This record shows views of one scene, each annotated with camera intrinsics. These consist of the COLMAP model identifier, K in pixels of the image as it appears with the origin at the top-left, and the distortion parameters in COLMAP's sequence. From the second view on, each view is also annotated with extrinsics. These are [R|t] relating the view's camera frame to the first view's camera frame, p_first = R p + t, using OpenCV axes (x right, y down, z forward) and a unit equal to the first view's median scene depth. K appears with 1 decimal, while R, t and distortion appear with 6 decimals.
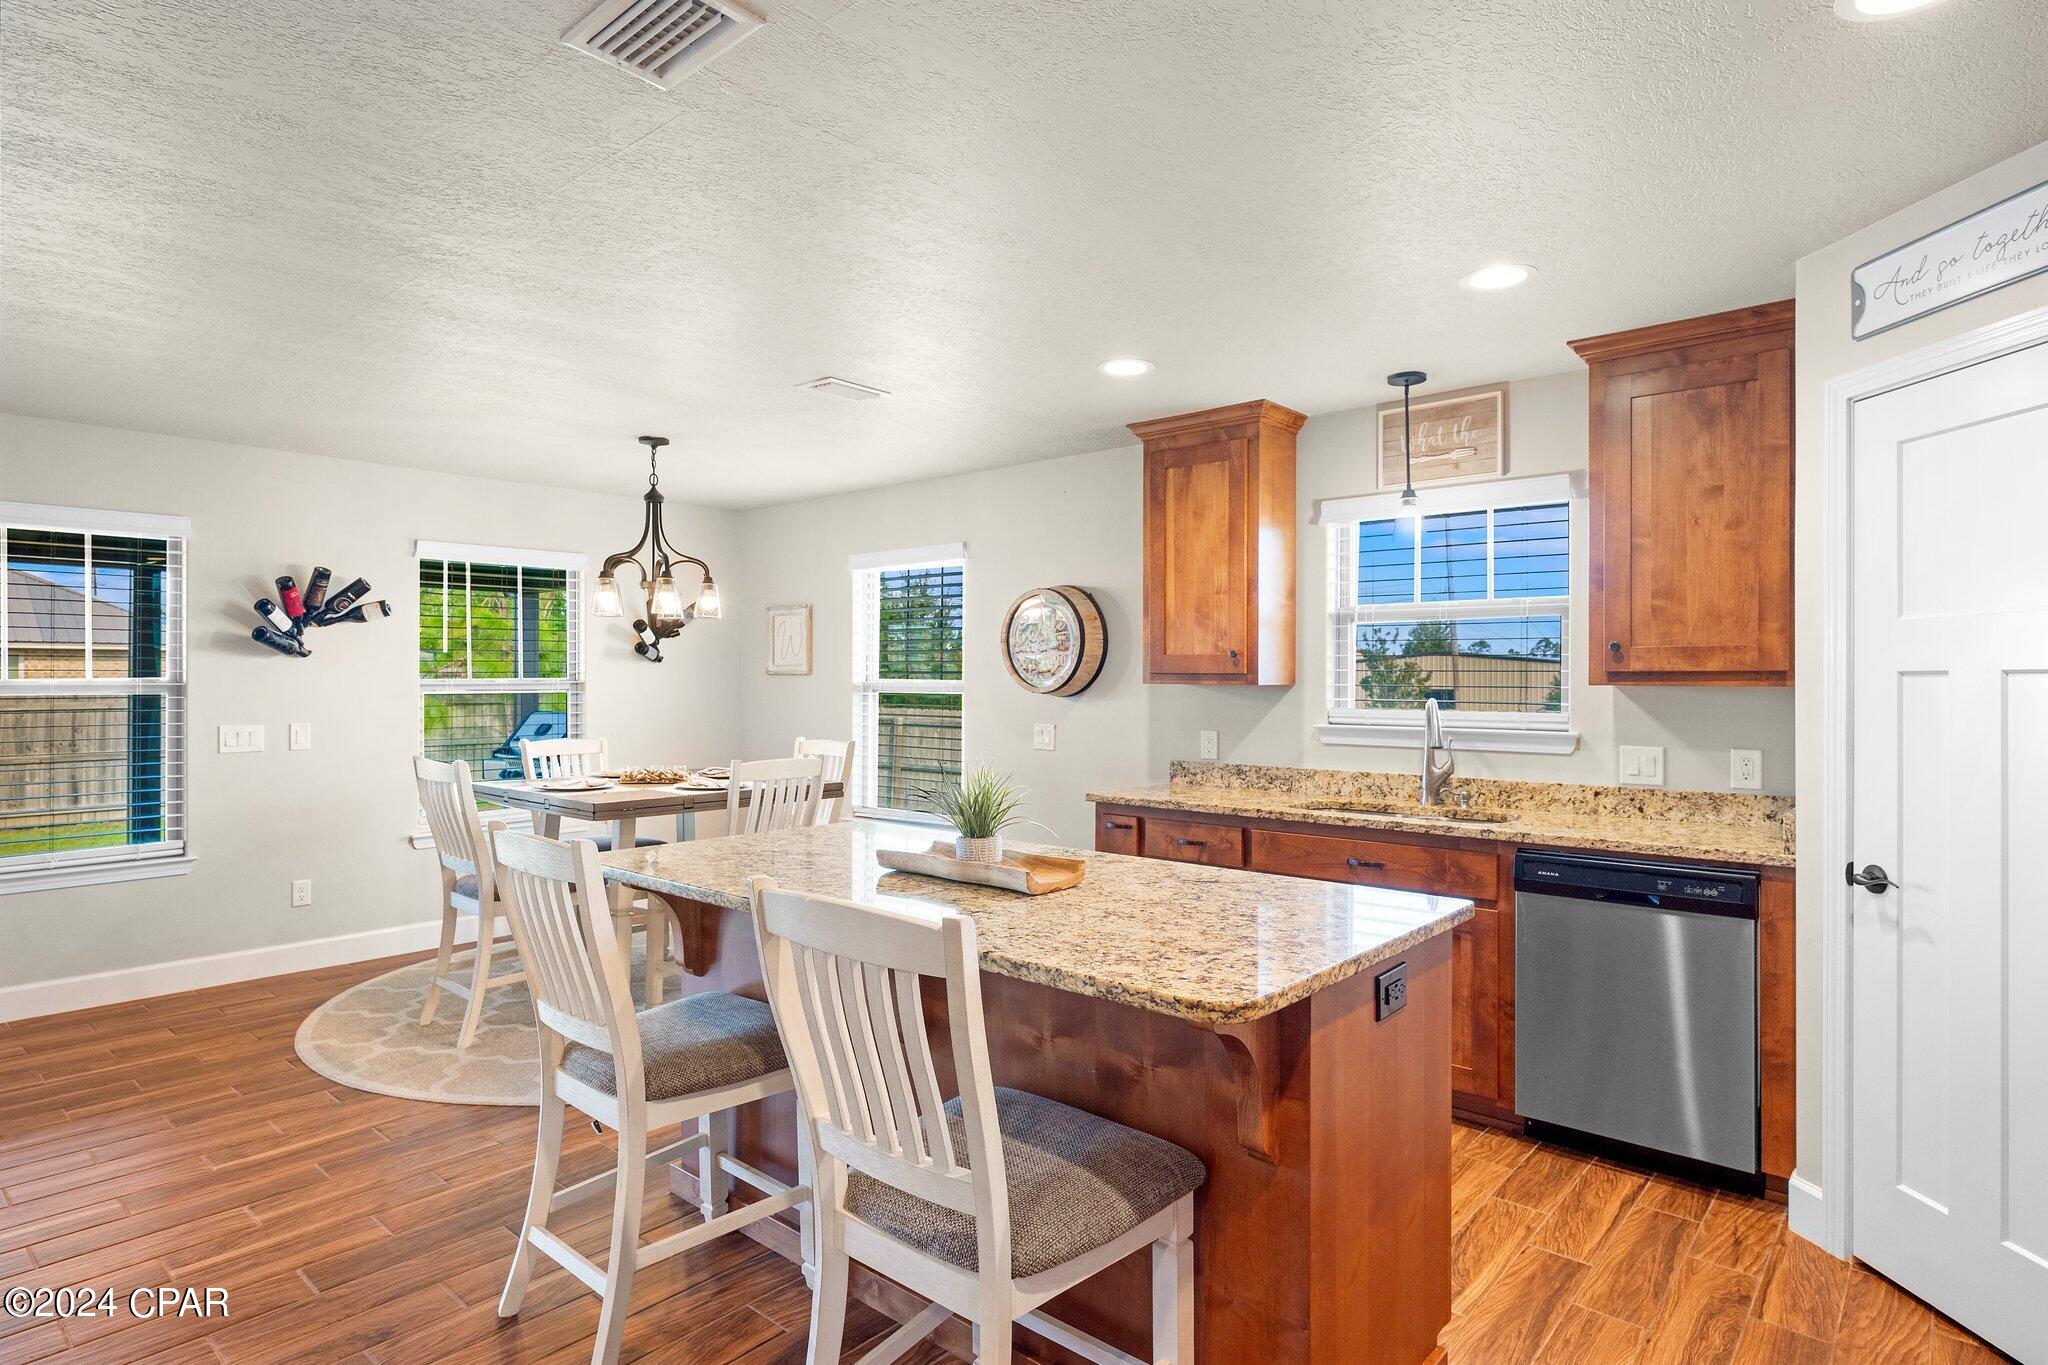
lens RADIAL K [[1093.3, 0, 1017.6], [0, 1093.3, 679.4], [0, 0, 1]] dist [-0.000495, -0.000483]
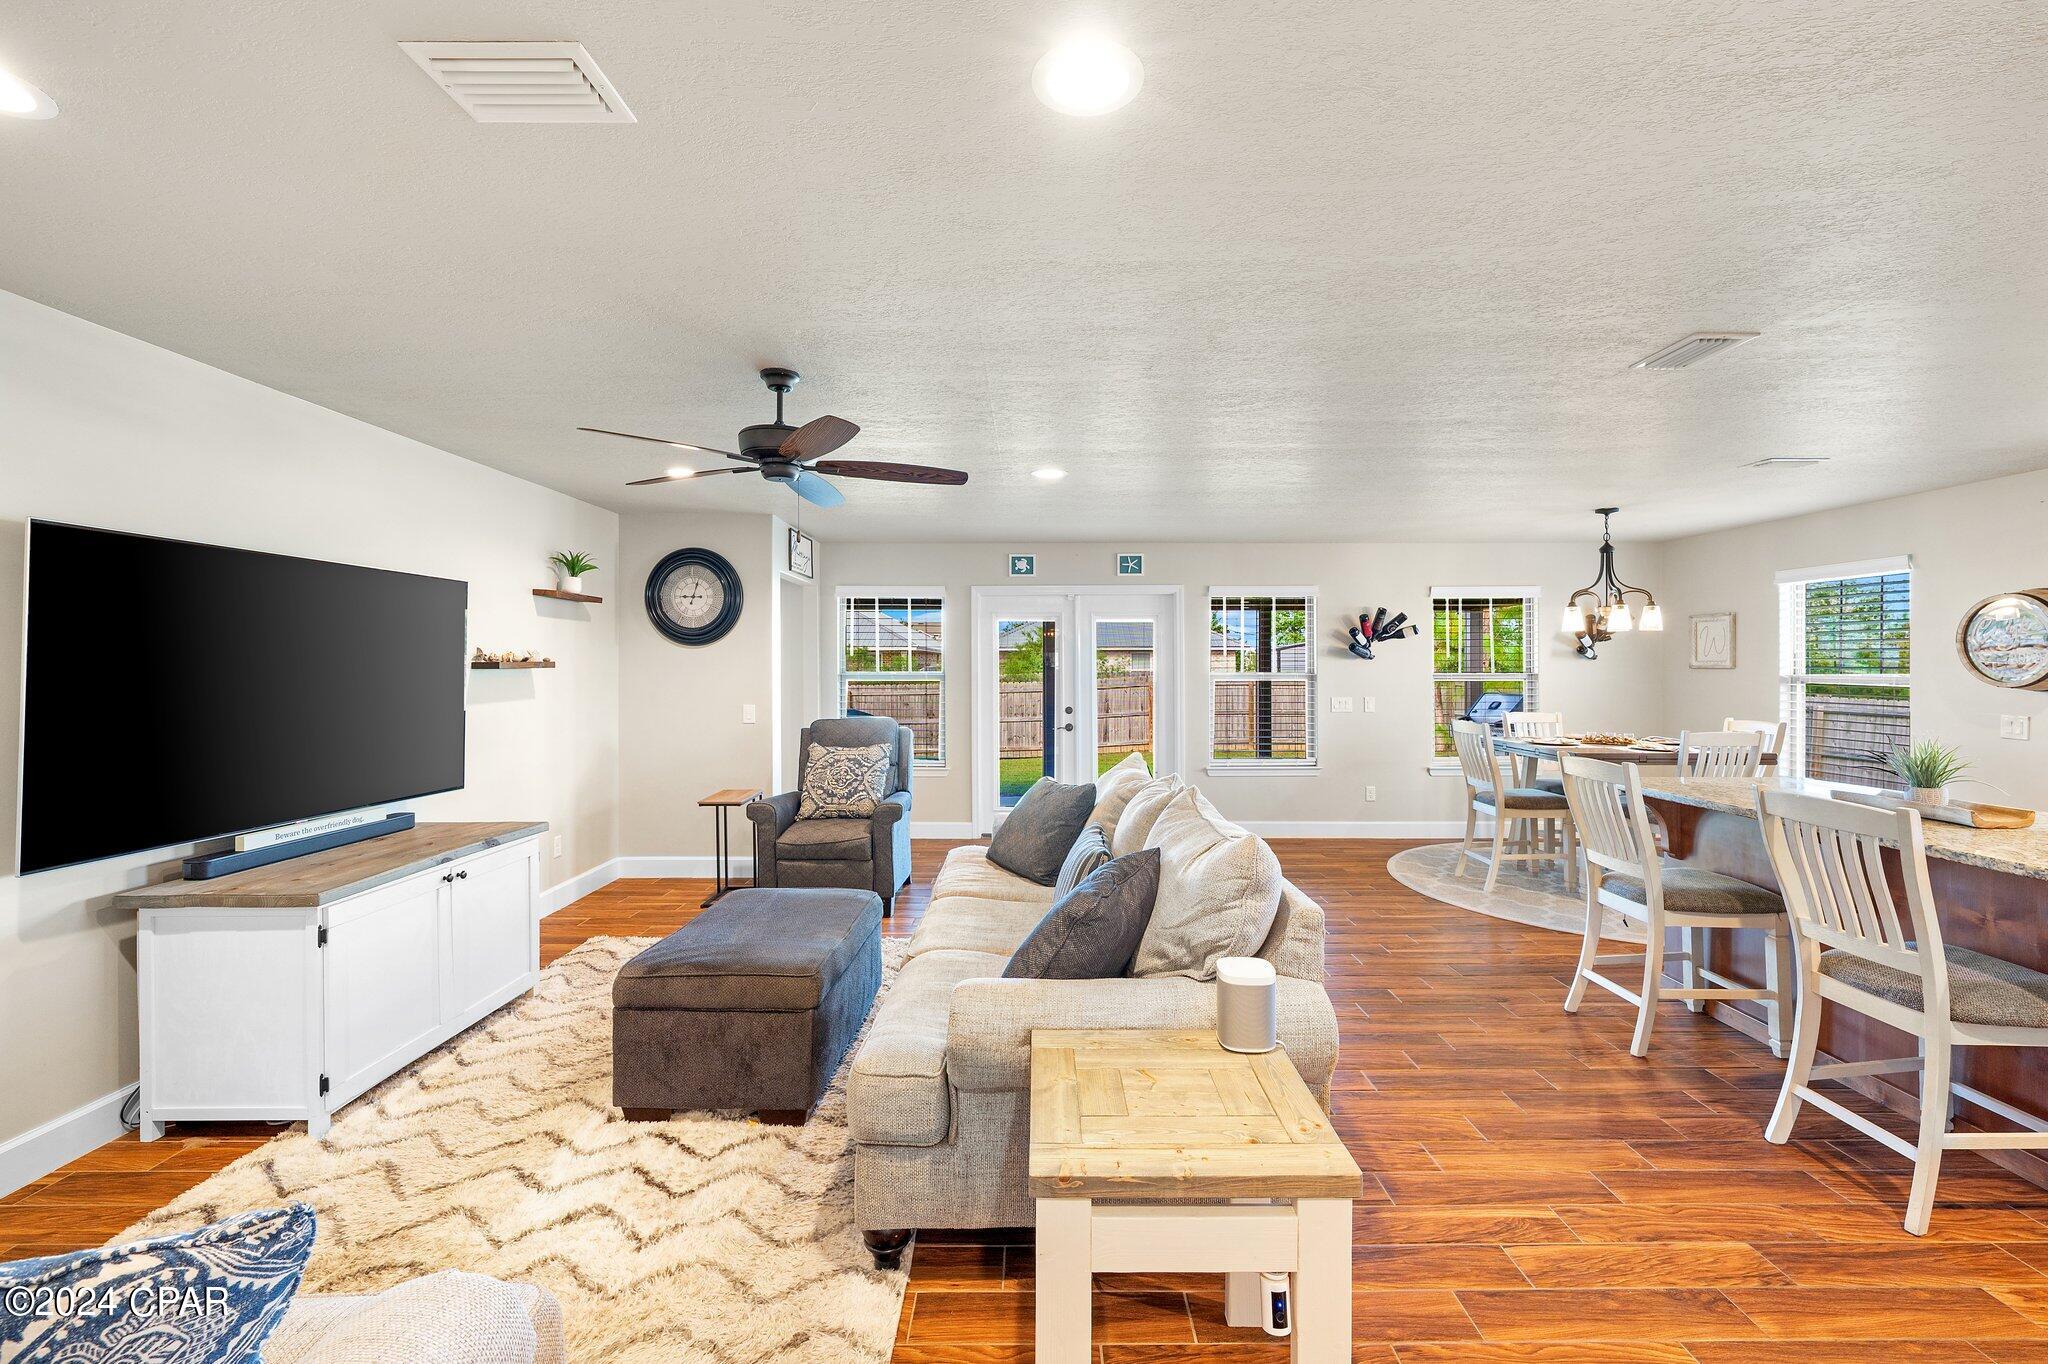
lens RADIAL K [[856.2, 0, 1031.4], [0, 856.2, 667.9], [0, 0, 1]] dist [-0.002018, 0.000061]
pose [[0.662278, 0.000658, -0.749258, 0.016726], [0.001329, 0.999997, 0.002053, -0.012811], [0.749257, -0.002356, 0.662275, -0.389423]]
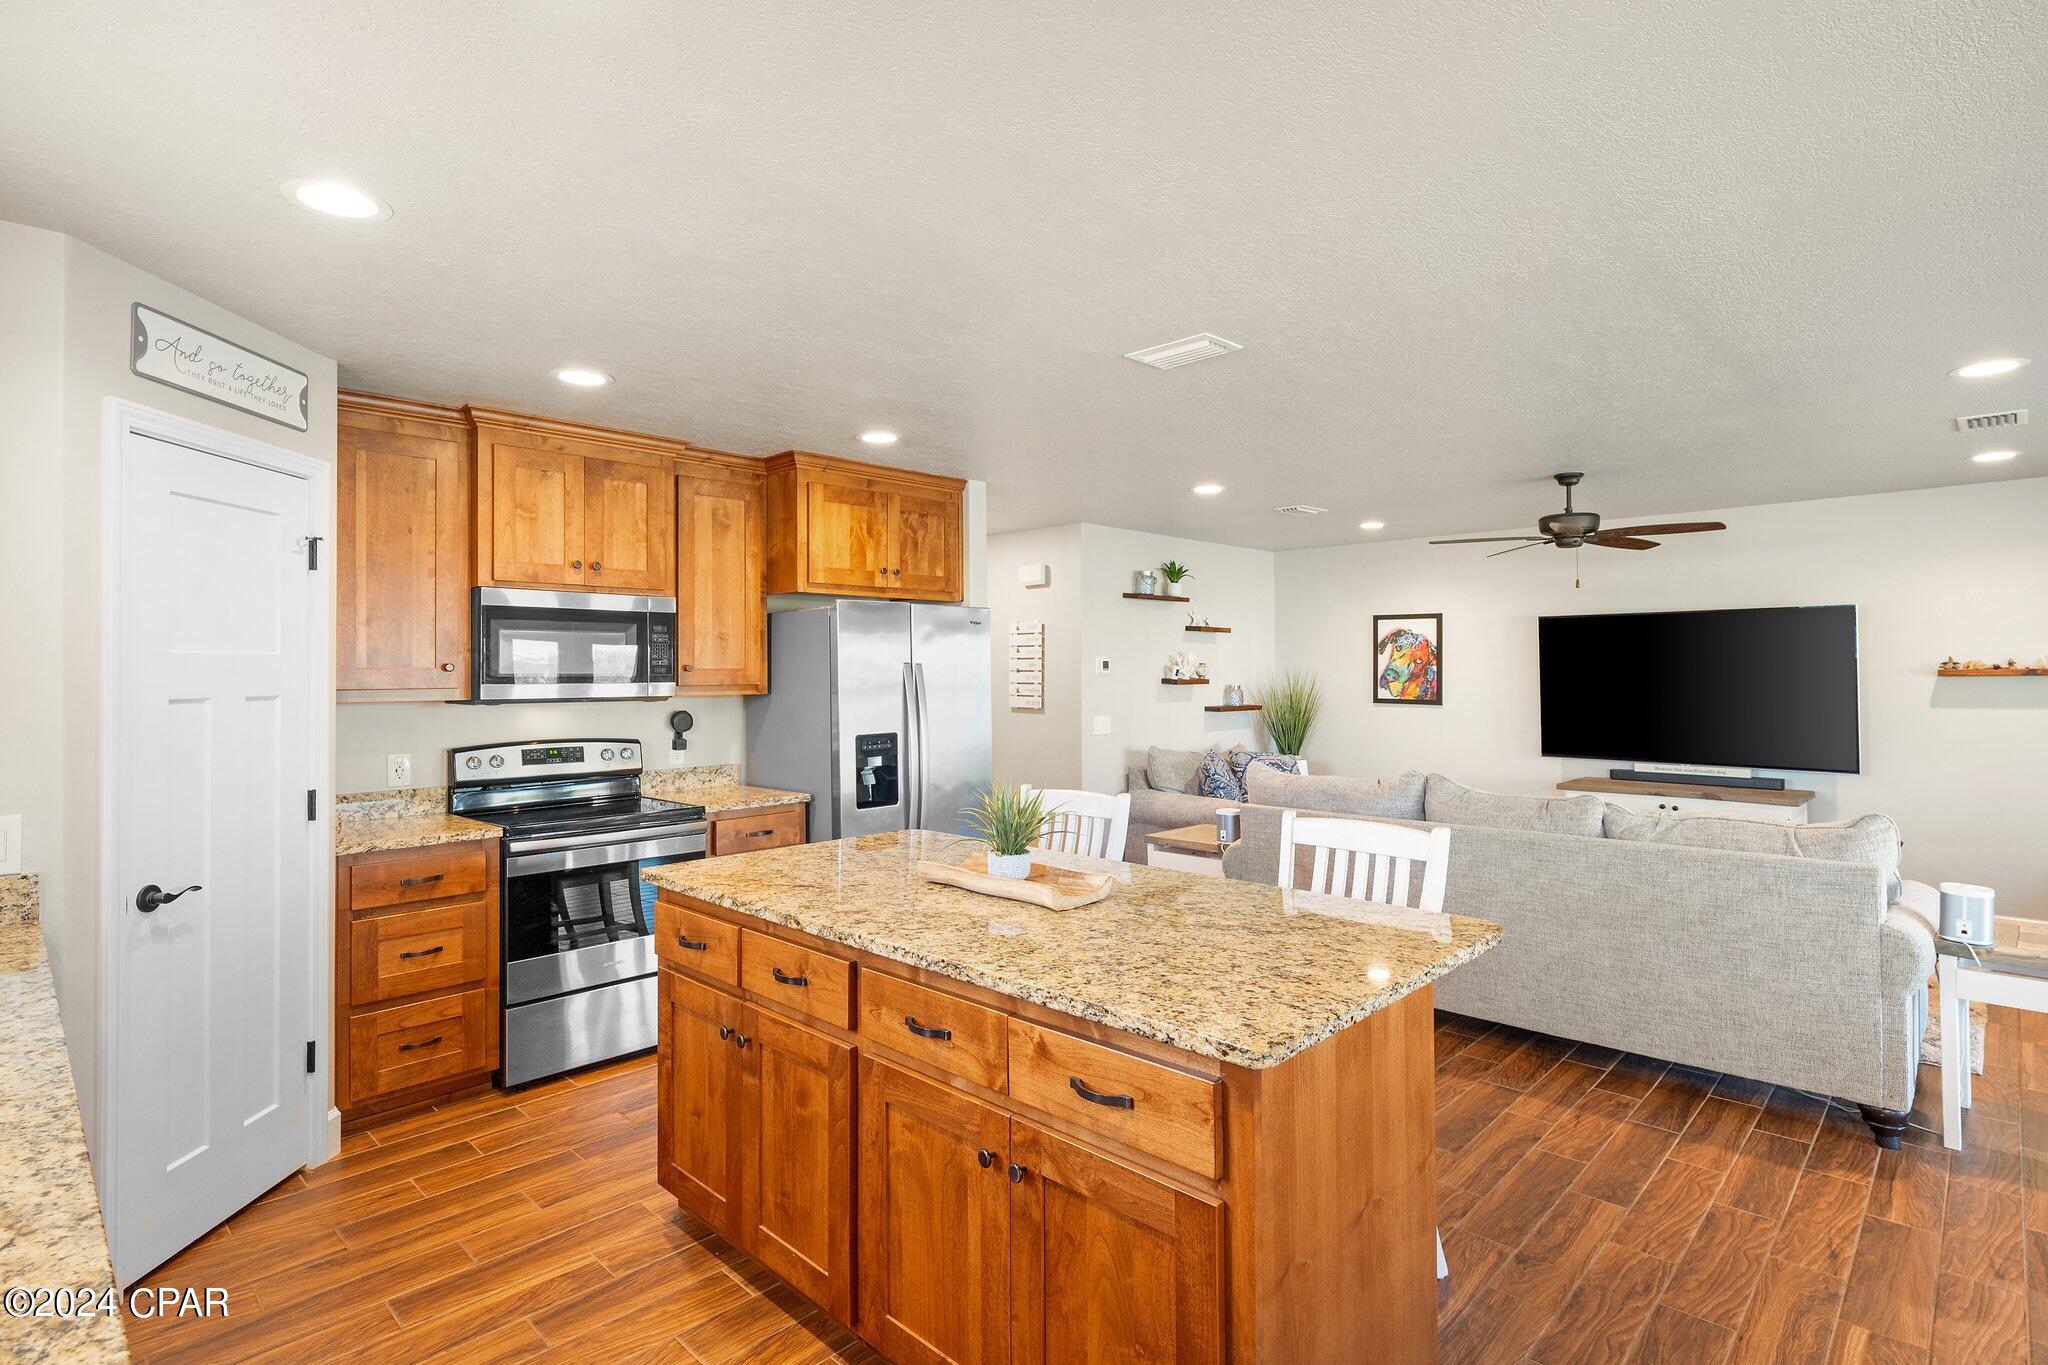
lens RADIAL K [[1011.6, 0, 1021.9], [0, 1011.6, 651.1], [0, 0, 1]] dist [0.002830, 0.000499]
pose [[-0.998865, 0.004730, 0.047396, -0.050734], [0.003668, 0.999741, -0.022476, -0.017651], [-0.047490, -0.022276, -0.998623, 1.166233]]
